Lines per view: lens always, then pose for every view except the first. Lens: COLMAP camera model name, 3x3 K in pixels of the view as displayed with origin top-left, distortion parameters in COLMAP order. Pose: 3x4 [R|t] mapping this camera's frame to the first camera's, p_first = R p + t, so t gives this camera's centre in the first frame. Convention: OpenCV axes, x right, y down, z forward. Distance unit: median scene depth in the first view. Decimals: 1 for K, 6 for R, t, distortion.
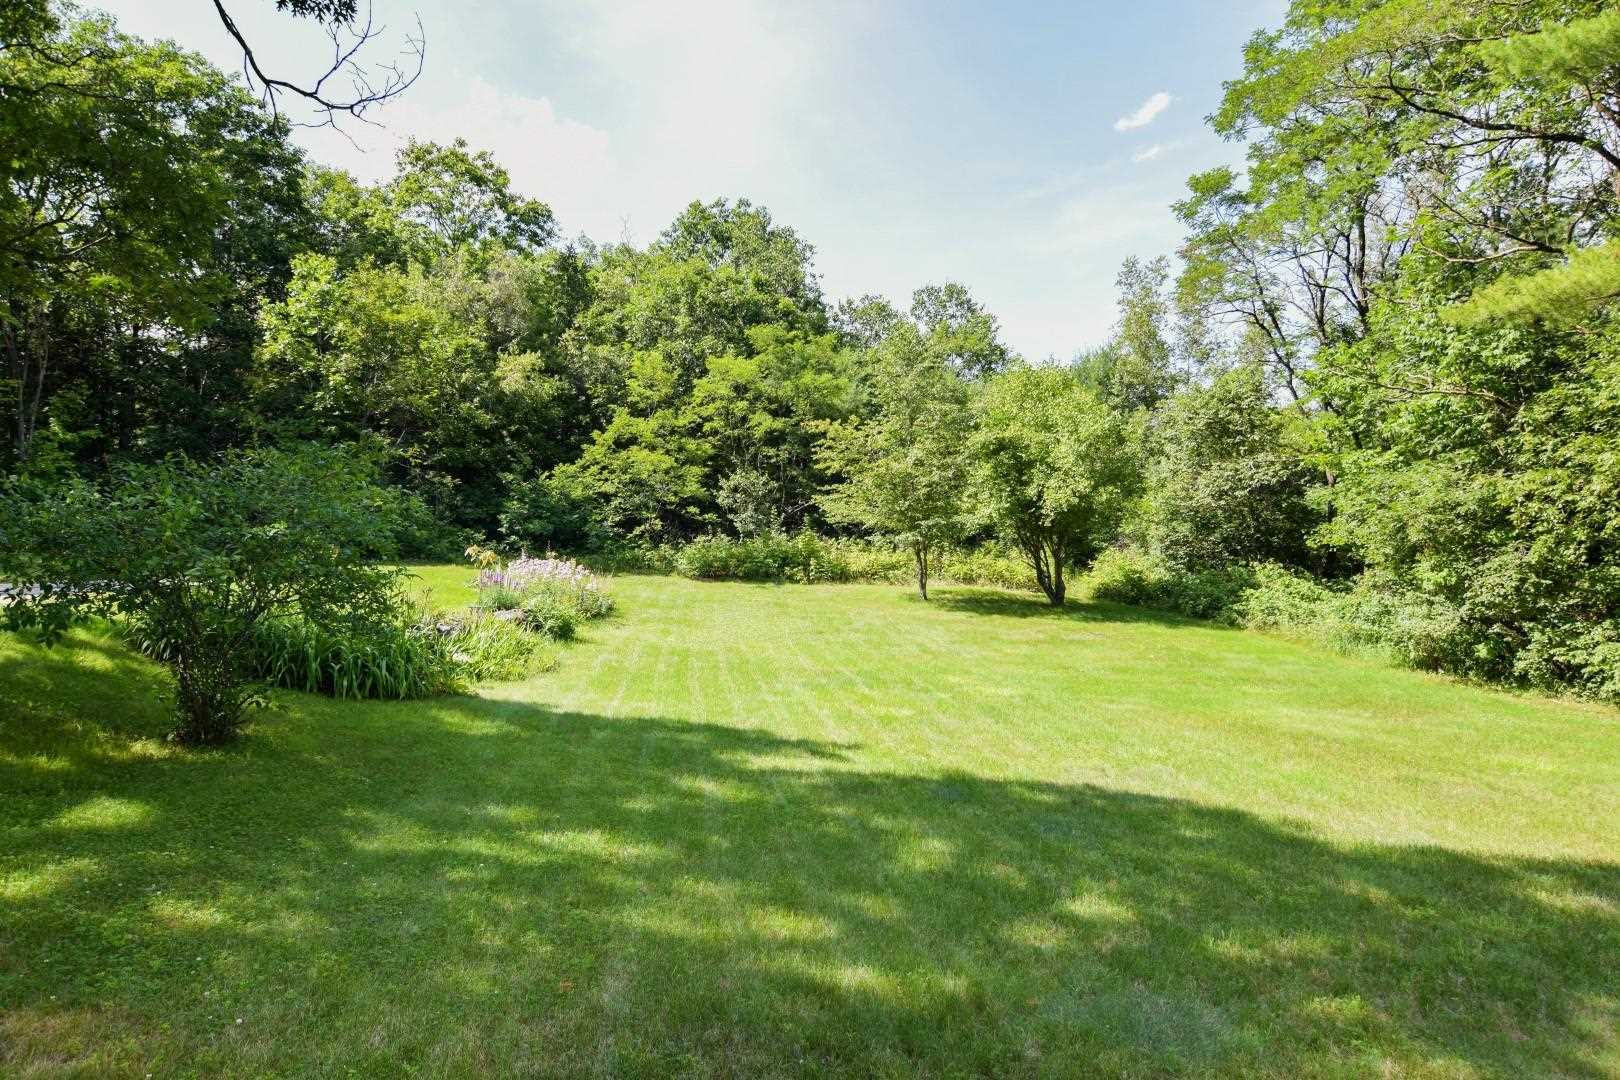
lens RADIAL K [[1134.0, 0, 810.0], [0, 1134.0, 544.0], [0, 0, 1]] dist [-0.007053, -0.007317]
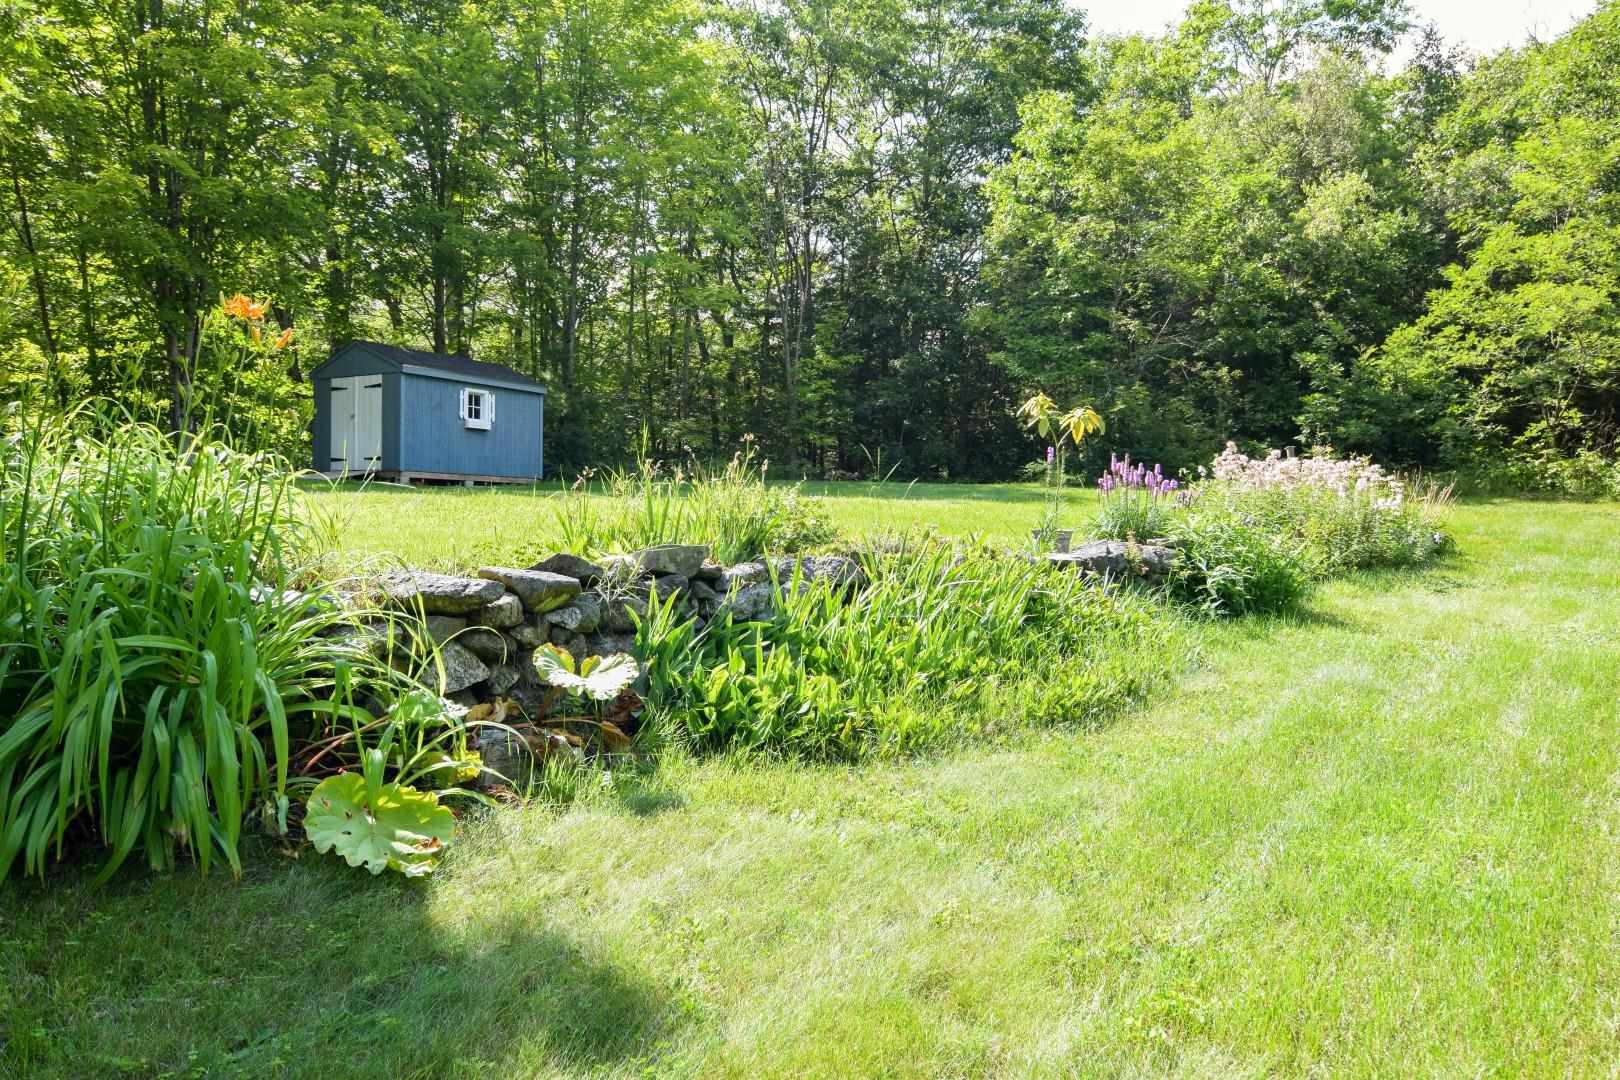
lens RADIAL K [[1134.0, 0, 810.4], [0, 1134.0, 542.2], [0, 0, 1]] dist [-0.007053, -0.007317]
pose [[0.736188, 0.012974, -0.676652, -0.029350], [0.015002, 0.999258, 0.035482, 0.020877], [0.676611, -0.036272, 0.735447, 0.303871]]
